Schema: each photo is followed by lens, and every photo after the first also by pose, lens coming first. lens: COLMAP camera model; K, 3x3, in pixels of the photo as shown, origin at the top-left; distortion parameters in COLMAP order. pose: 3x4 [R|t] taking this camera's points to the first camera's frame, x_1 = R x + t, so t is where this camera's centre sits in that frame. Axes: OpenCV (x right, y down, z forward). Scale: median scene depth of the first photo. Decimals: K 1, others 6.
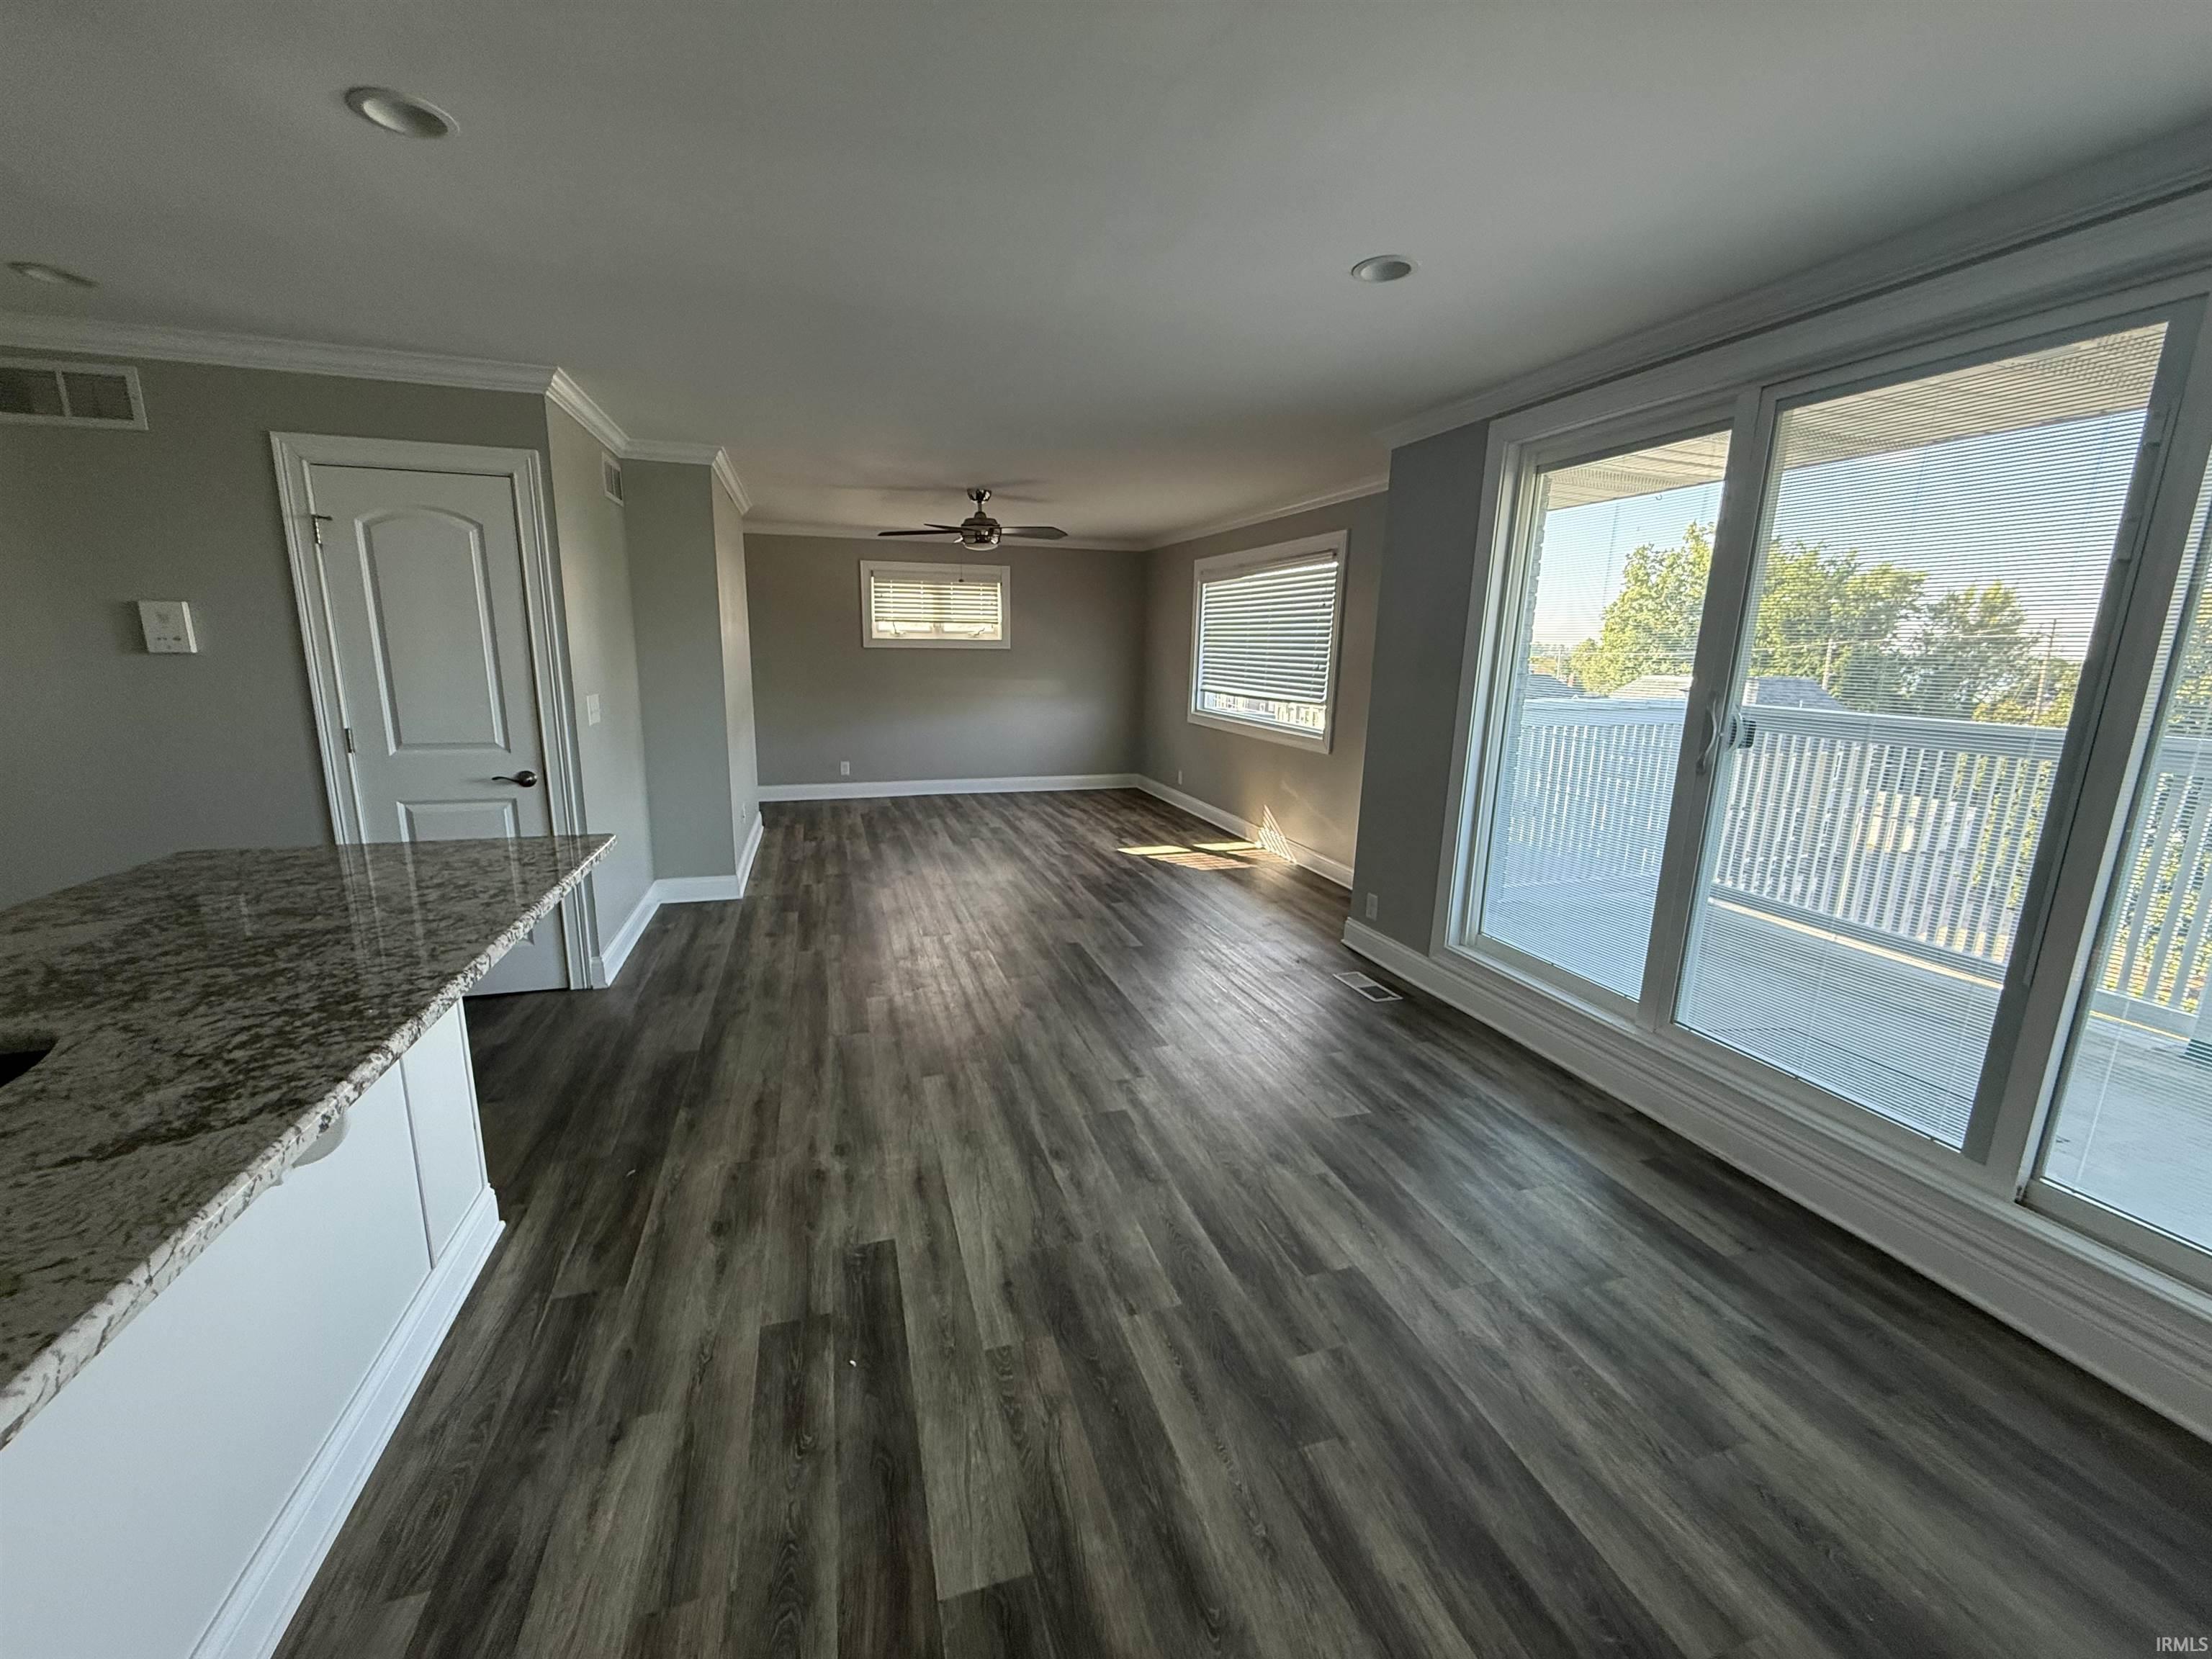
lens RADIAL K [[882.5, 0, 1100.1], [0, 882.5, 825.4], [0, 0, 1]] dist [-0.000128, 0.000149]
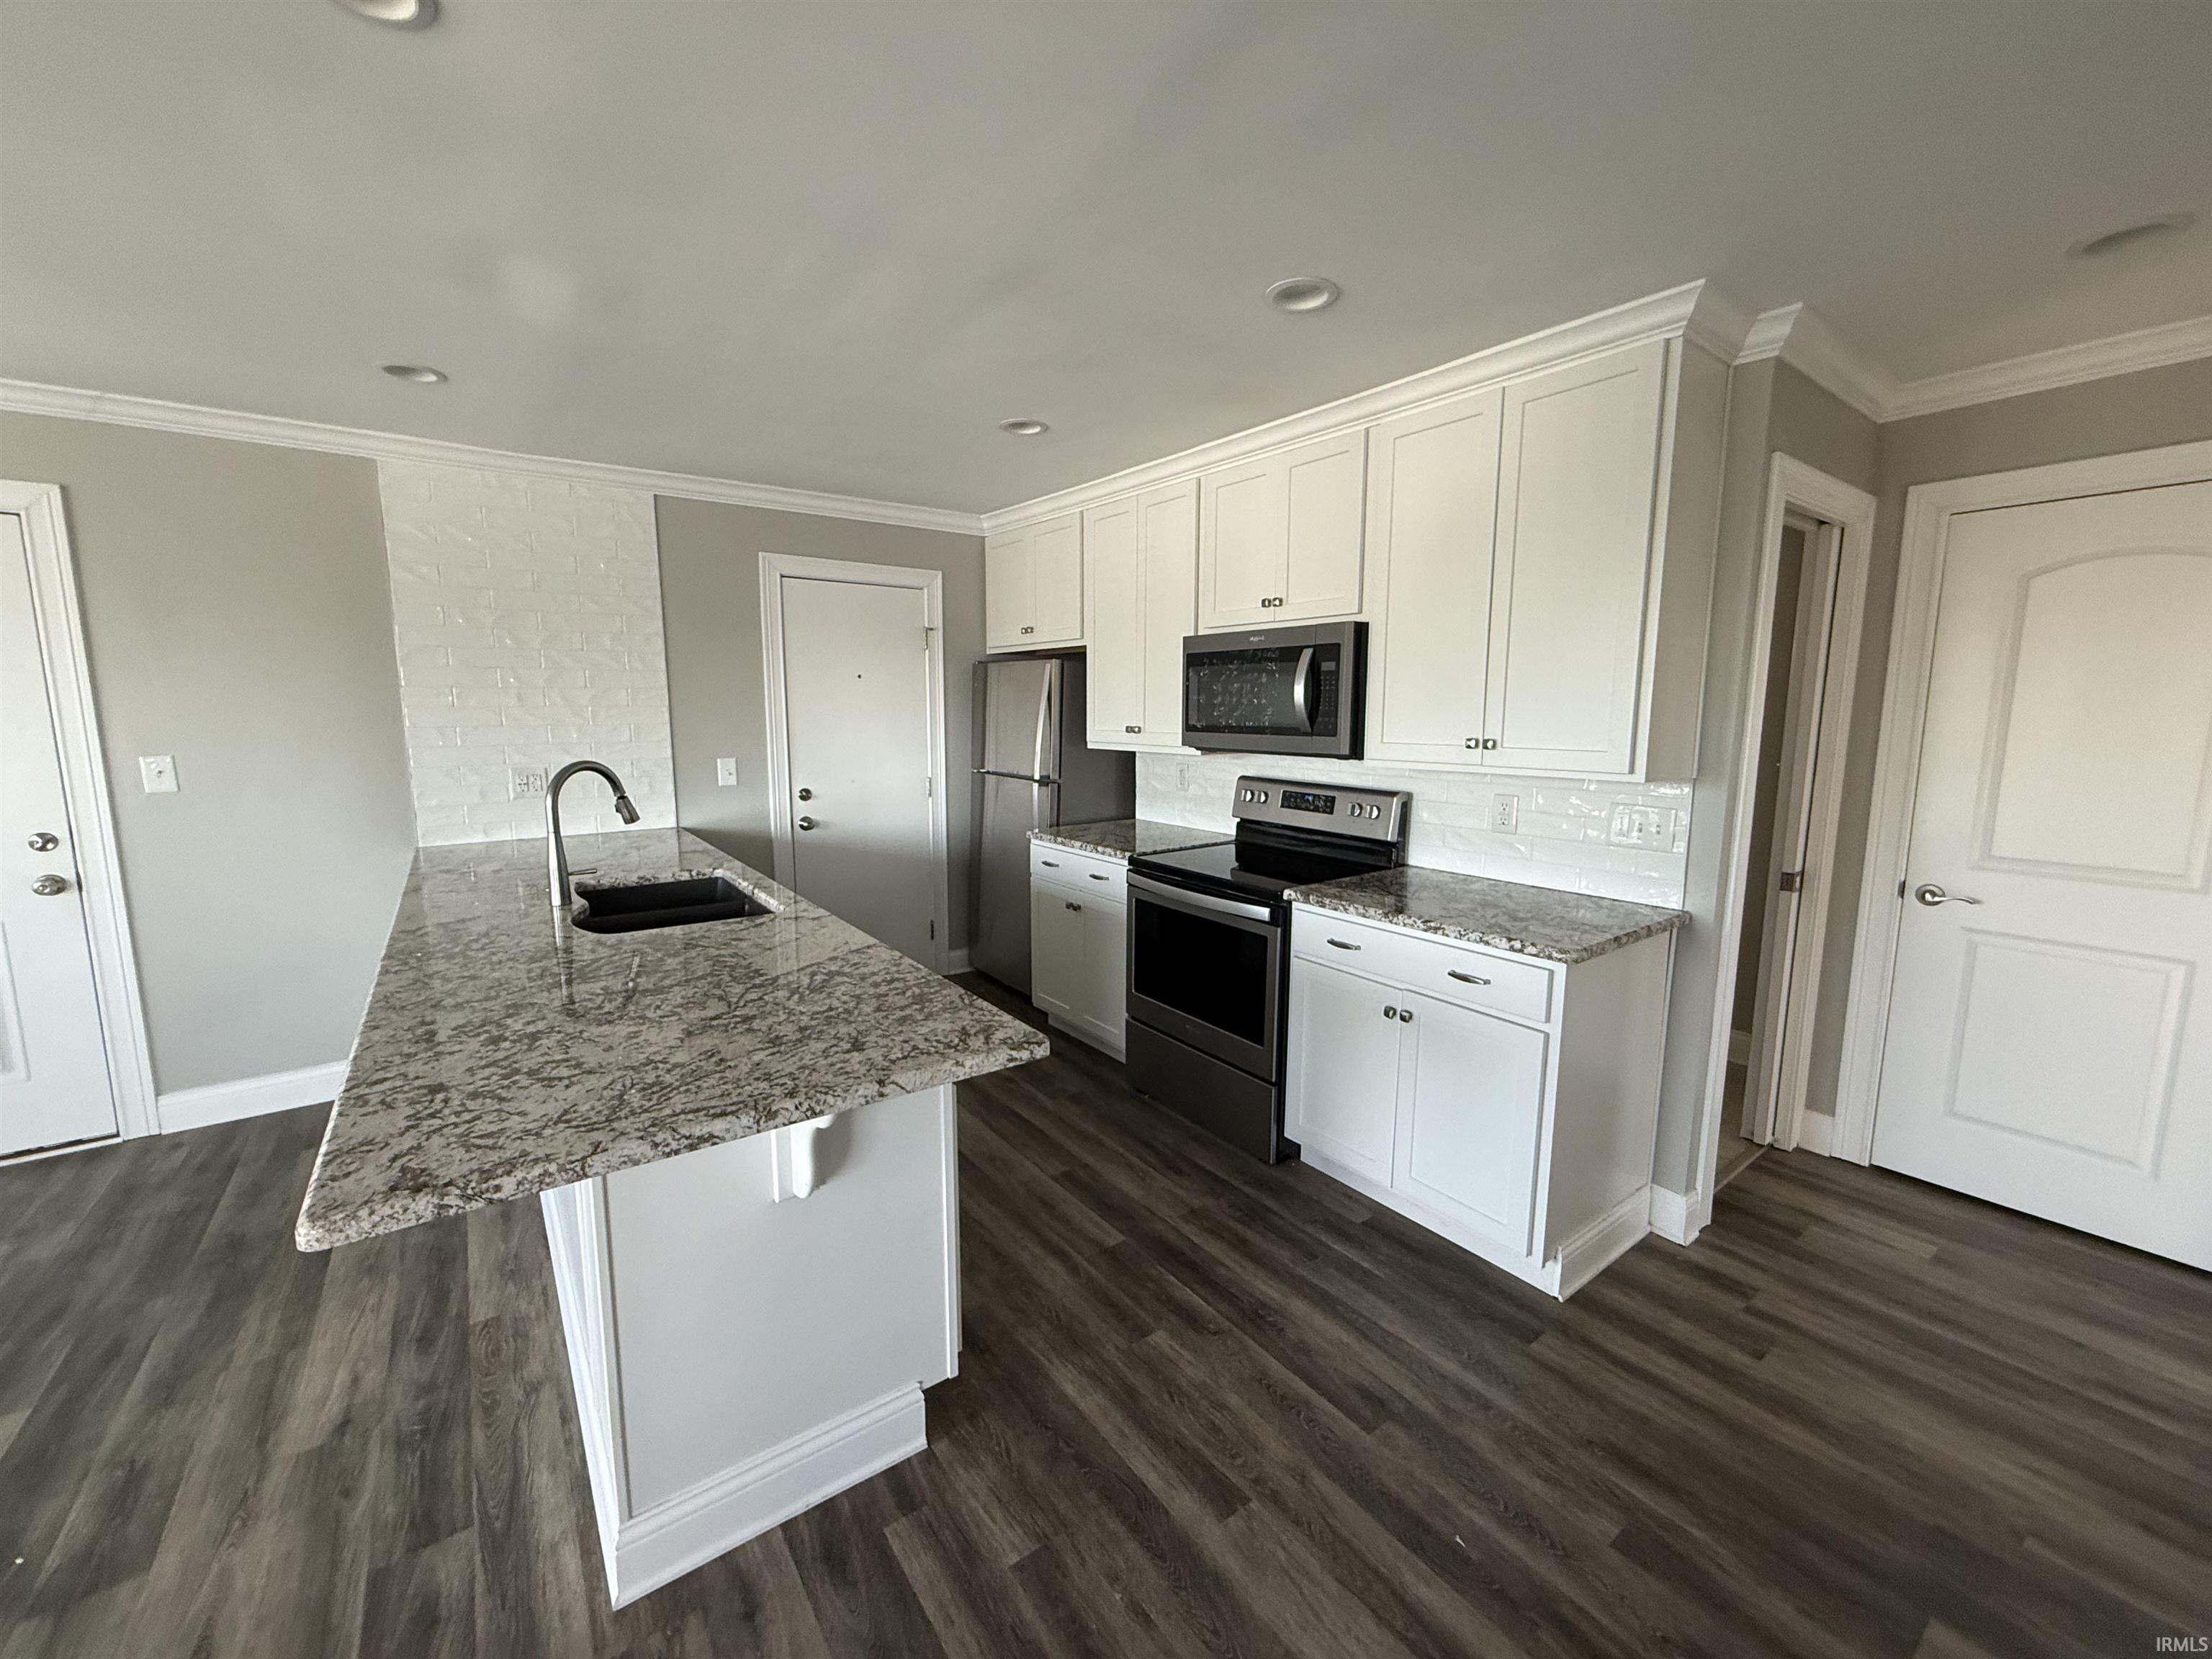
lens RADIAL K [[882.5, 0, 1101.5], [0, 882.5, 837.5], [0, 0, 1]] dist [-0.000128, 0.000149]
pose [[-0.946577, 0.026955, -0.321350, -0.791452], [-0.083570, 0.941953, 0.325177, -0.317866], [0.311462, 0.334660, -0.889378, 1.447688]]
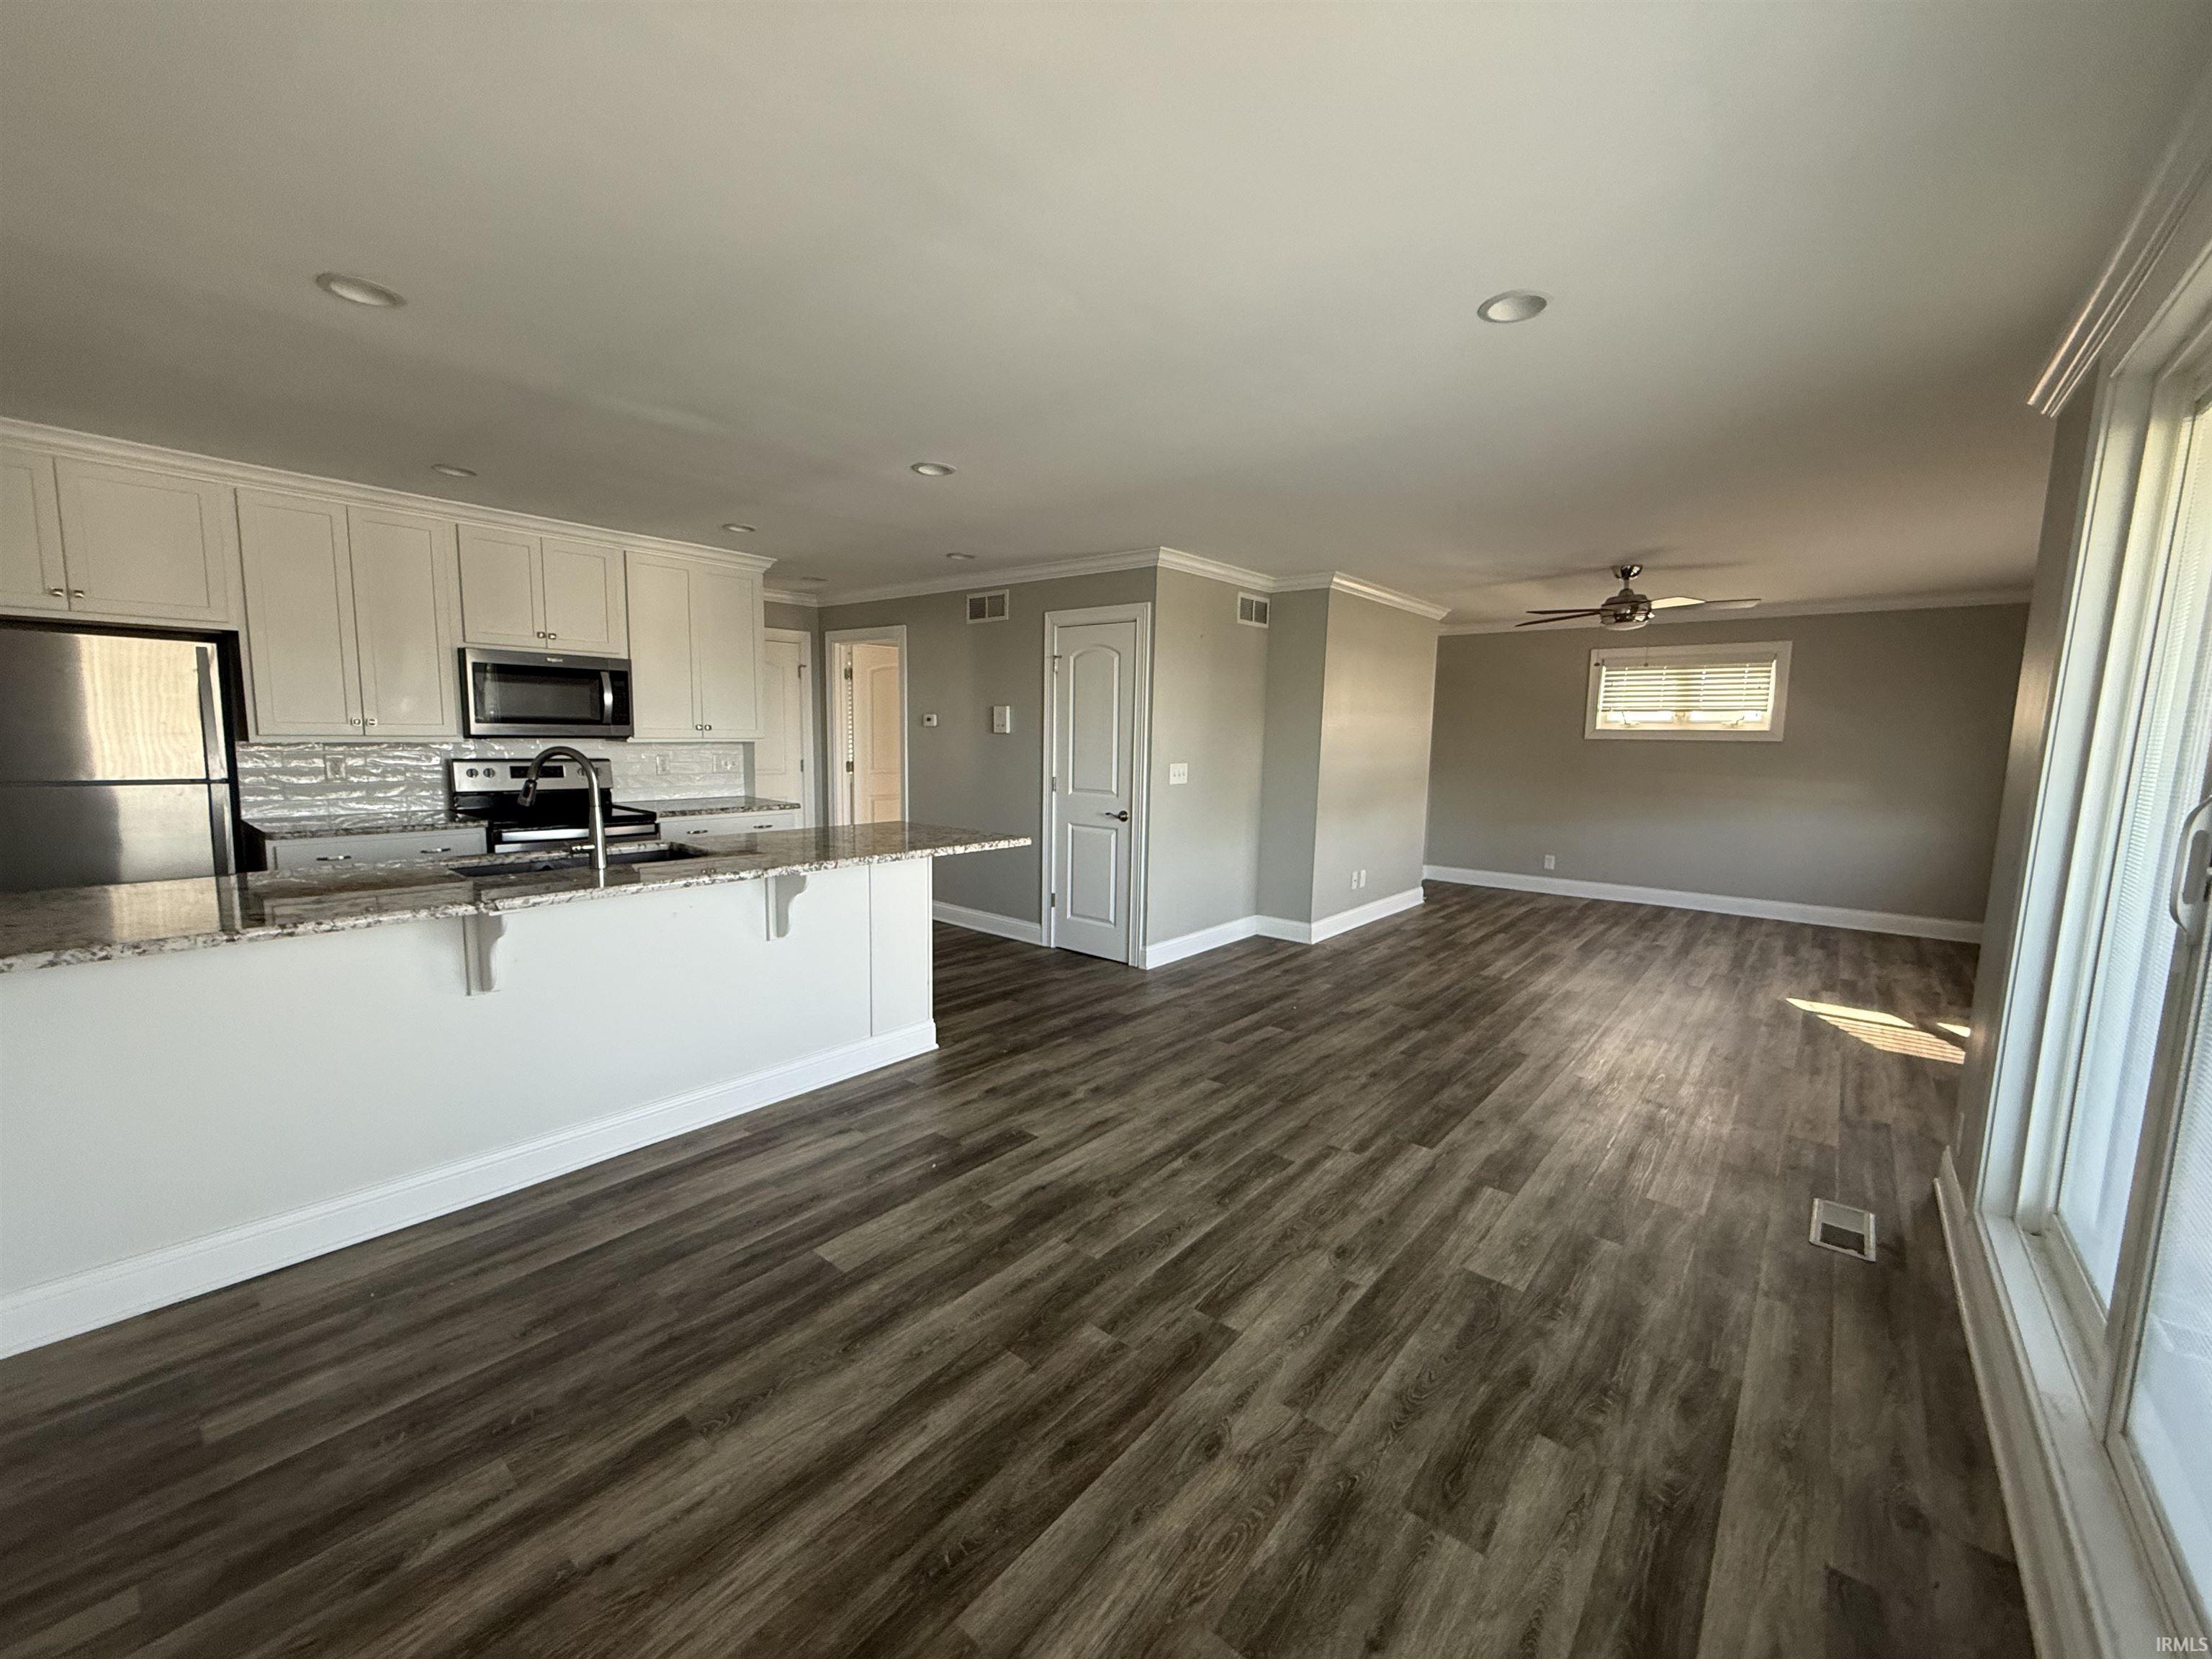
lens RADIAL K [[882.5, 0, 1101.0], [0, 882.5, 829.3], [0, 0, 1]] dist [-0.000128, 0.000149]
pose [[0.540324, 0.086418, -0.837008, 0.894368], [-0.176300, 0.984261, -0.012188, -0.008944], [0.822781, 0.154150, 0.547055, 0.232255]]
